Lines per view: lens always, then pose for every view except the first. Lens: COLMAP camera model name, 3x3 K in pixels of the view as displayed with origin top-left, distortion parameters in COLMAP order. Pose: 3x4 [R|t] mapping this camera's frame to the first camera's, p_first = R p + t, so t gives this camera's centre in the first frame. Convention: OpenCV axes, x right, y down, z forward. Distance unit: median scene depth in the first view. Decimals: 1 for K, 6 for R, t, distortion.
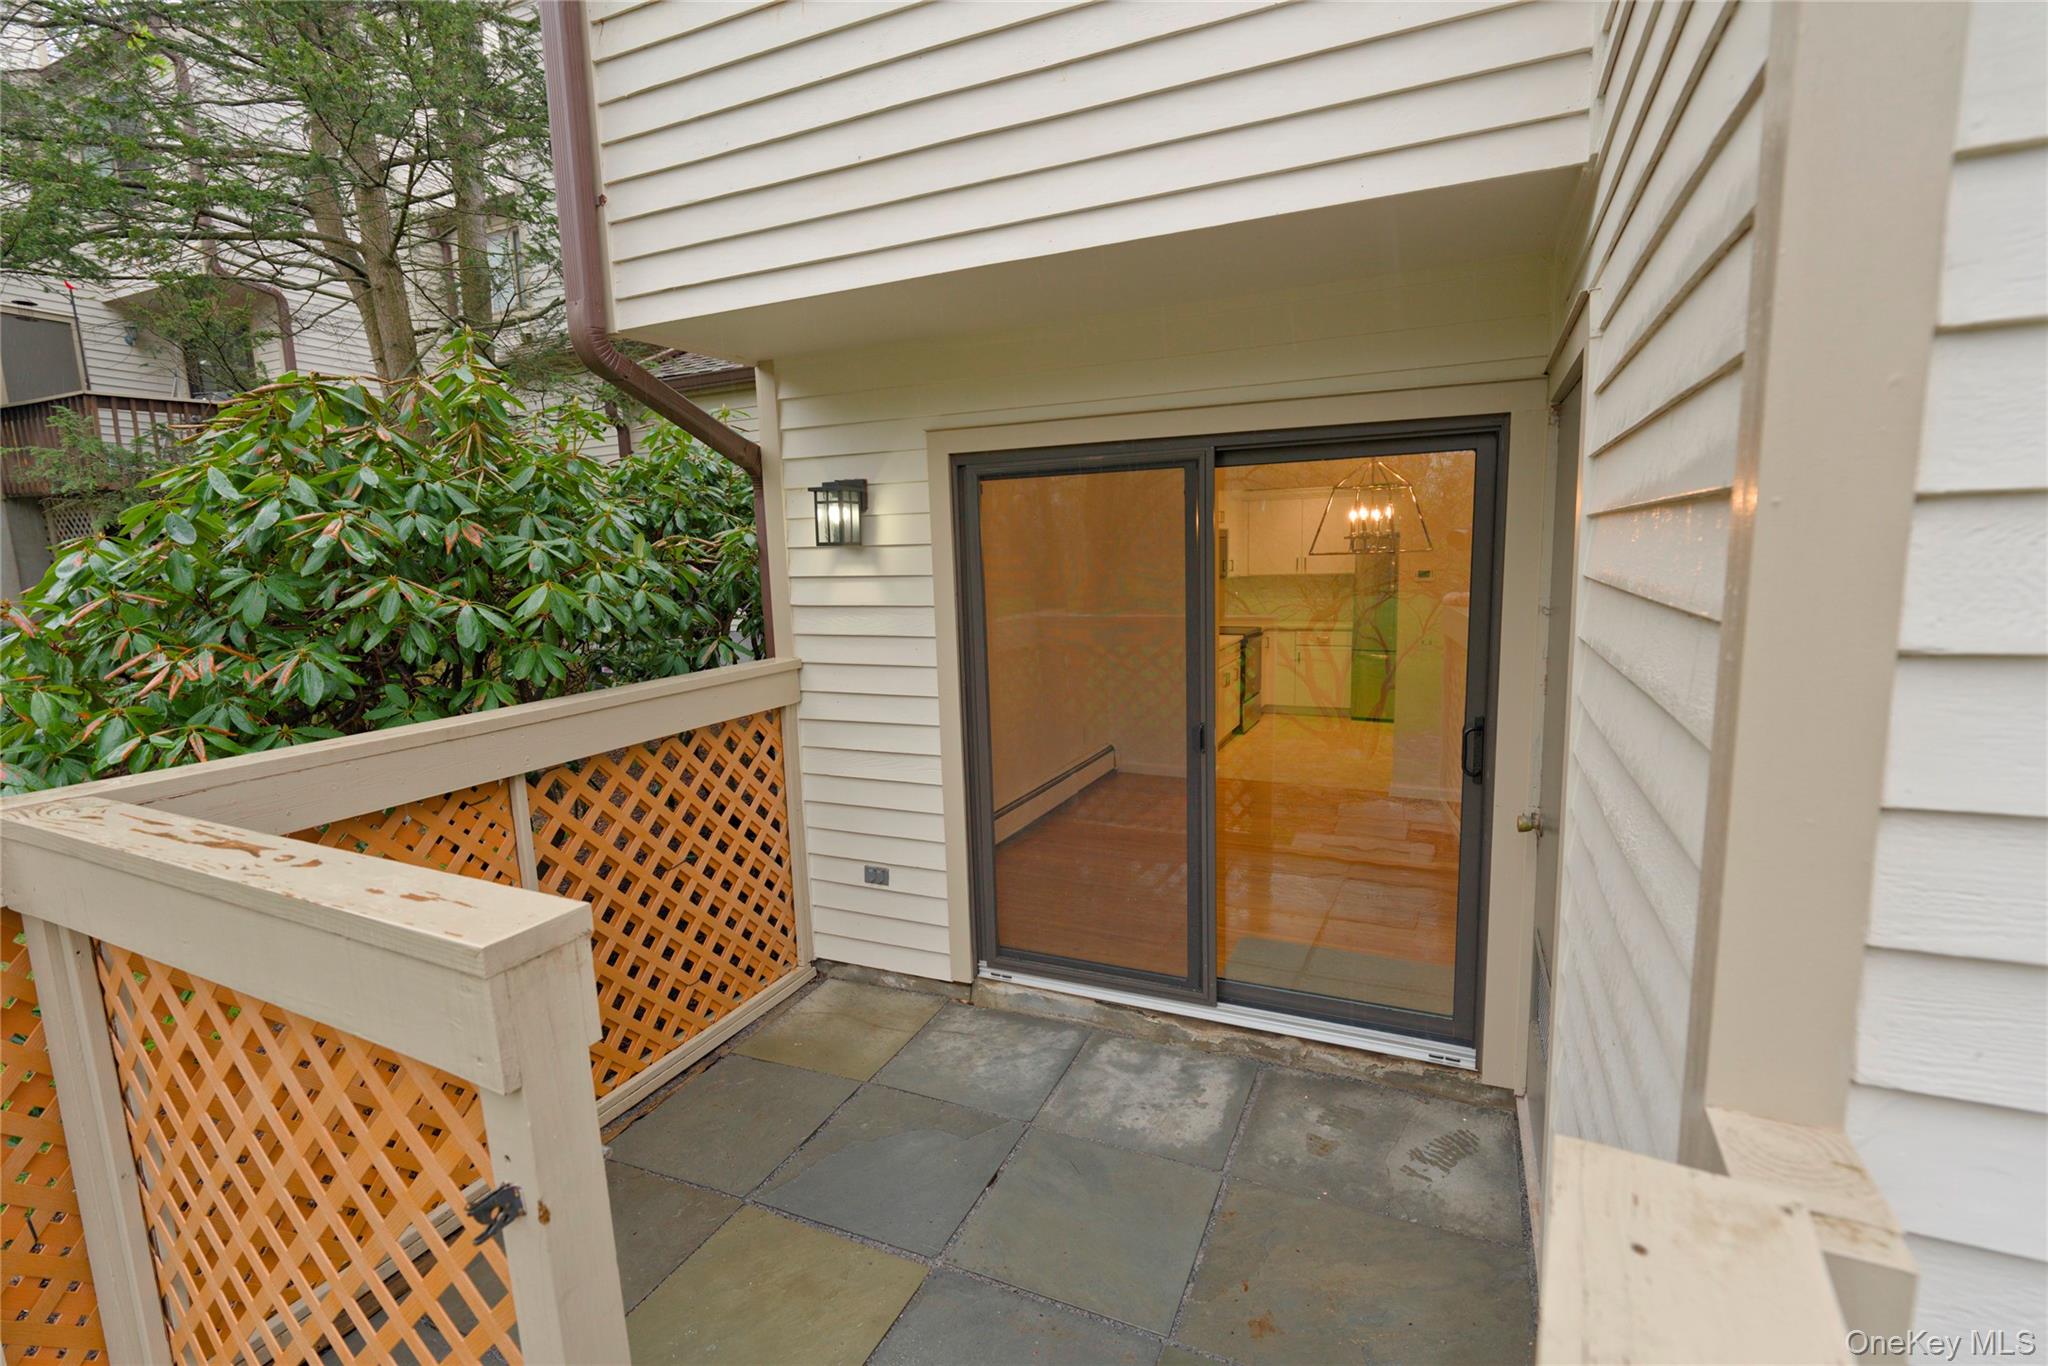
lens RADIAL K [[913.4, 0, 1029.5], [0, 913.4, 687.4], [0, 0, 1]] dist [-0.003025, 0.000955]
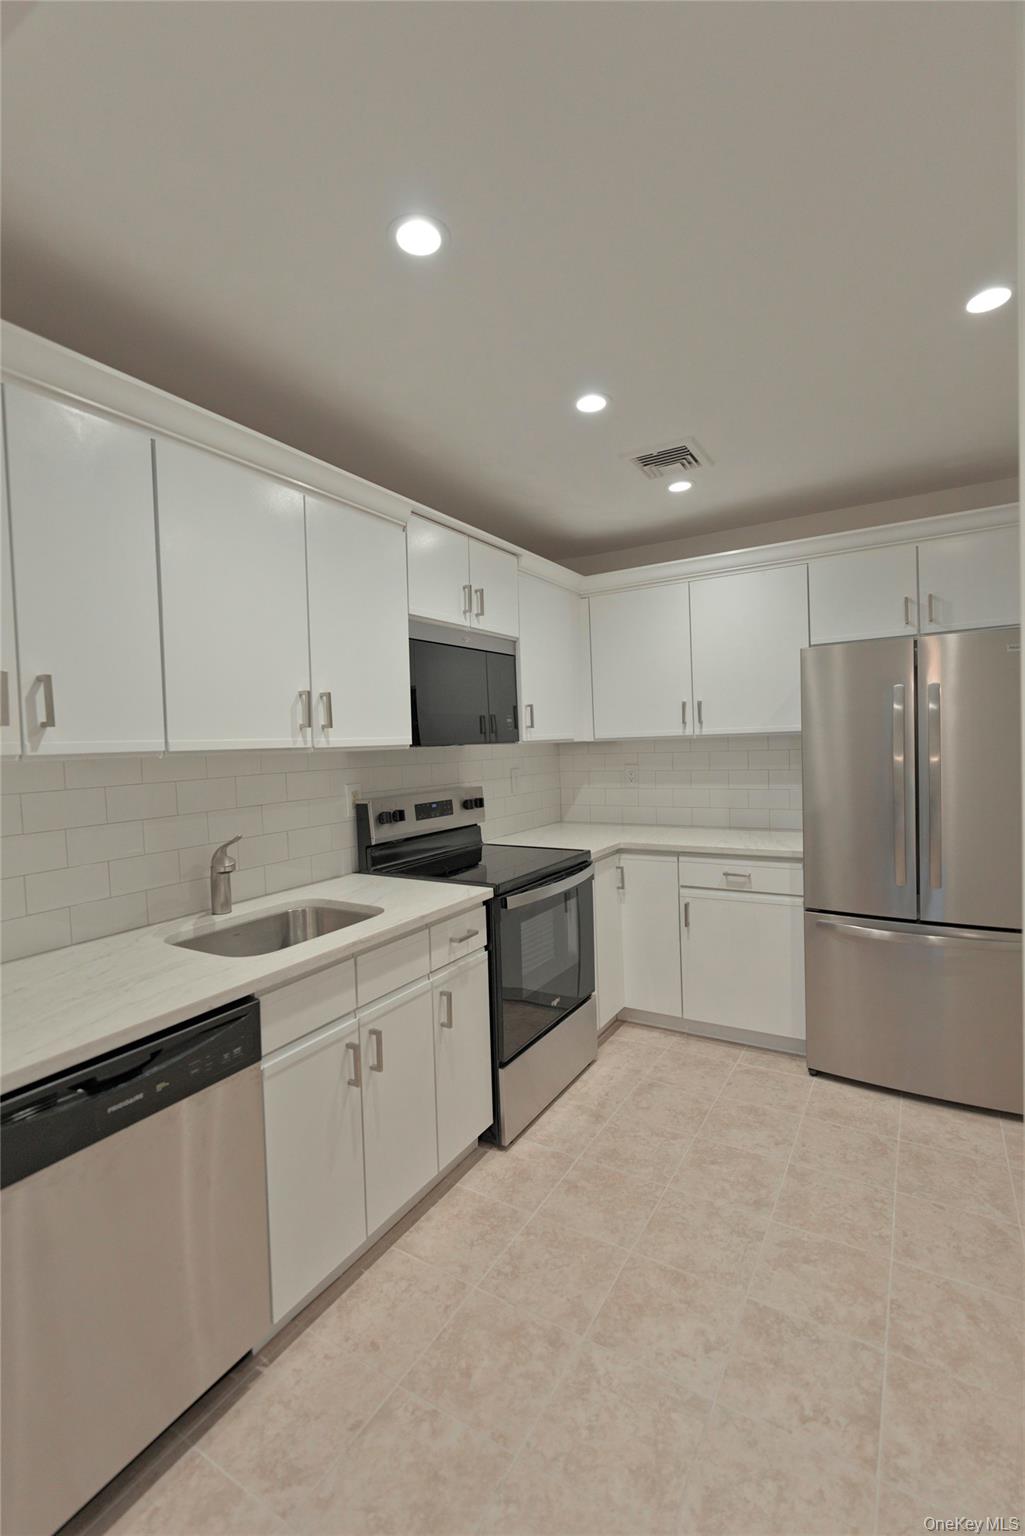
lens RADIAL K [[685.1, 0, 499.3], [0, 685.1, 761.3], [0, 0, 1]] dist [-0.003025, 0.000955]
pose [[0.992539, -0.007748, -0.121684, 0.250203], [-0.006449, 0.993247, -0.115843, -0.070423], [0.121760, 0.115764, 0.985786, 0.655277]]
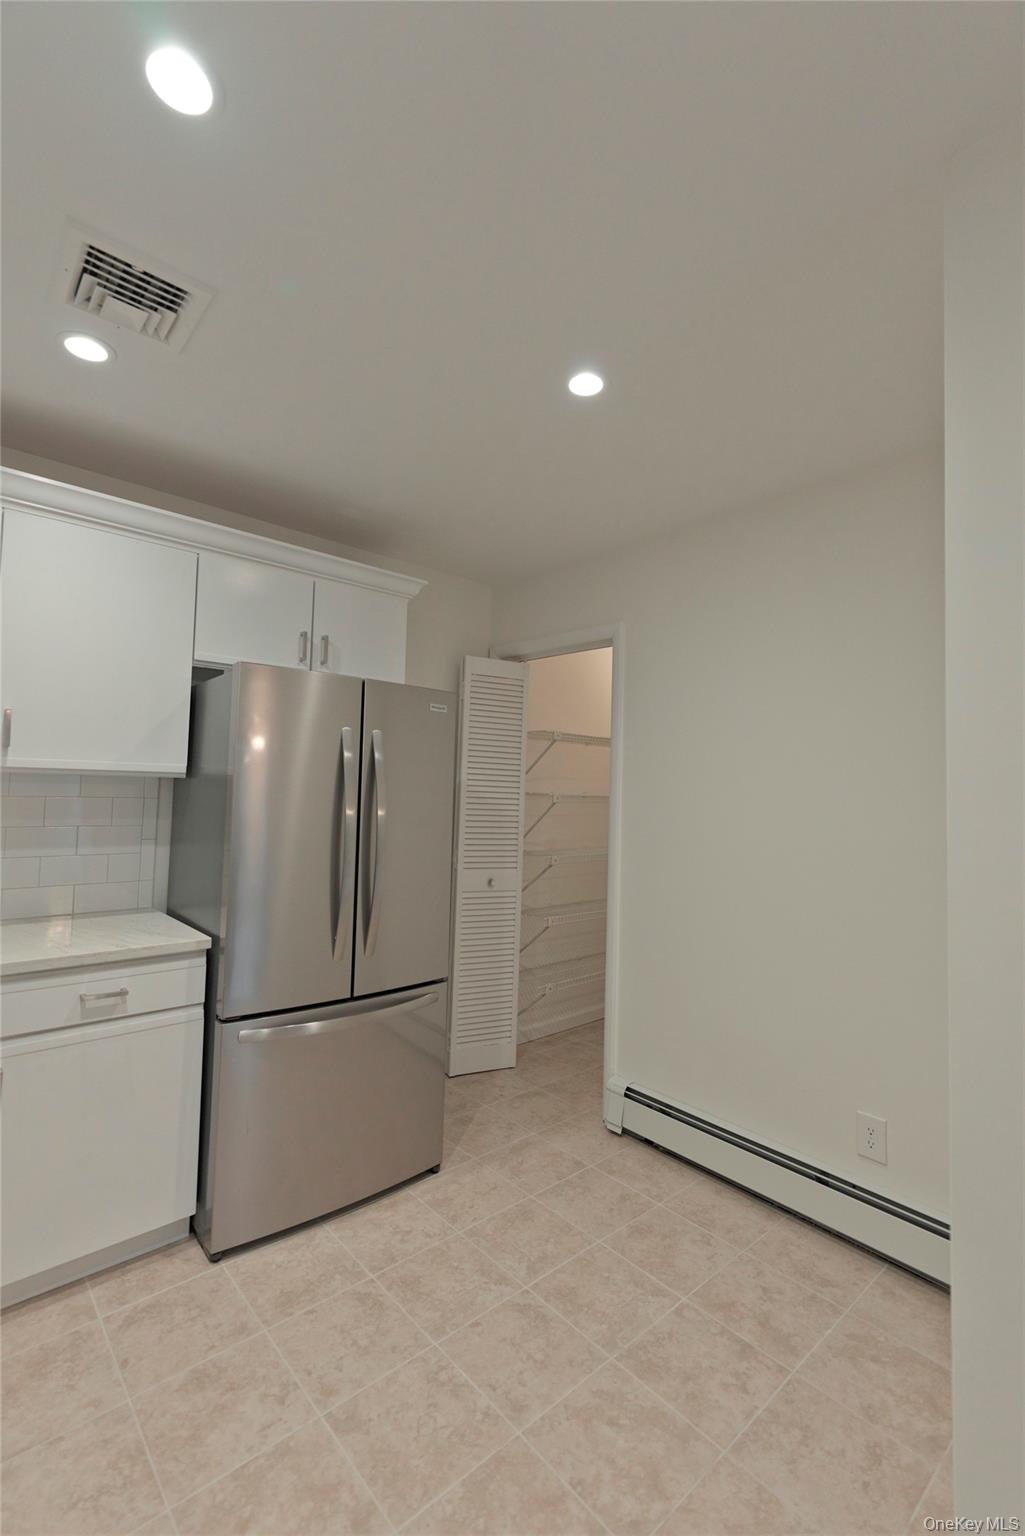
lens RADIAL K [[685.1, 0, 514.2], [0, 685.1, 761.4], [0, 0, 1]] dist [-0.003025, 0.000955]
pose [[0.393971, 0.078245, 0.915786, 0.176257], [0.106701, 0.985740, -0.130124, -0.084750], [-0.912908, 0.148980, 0.380004, 0.804798]]
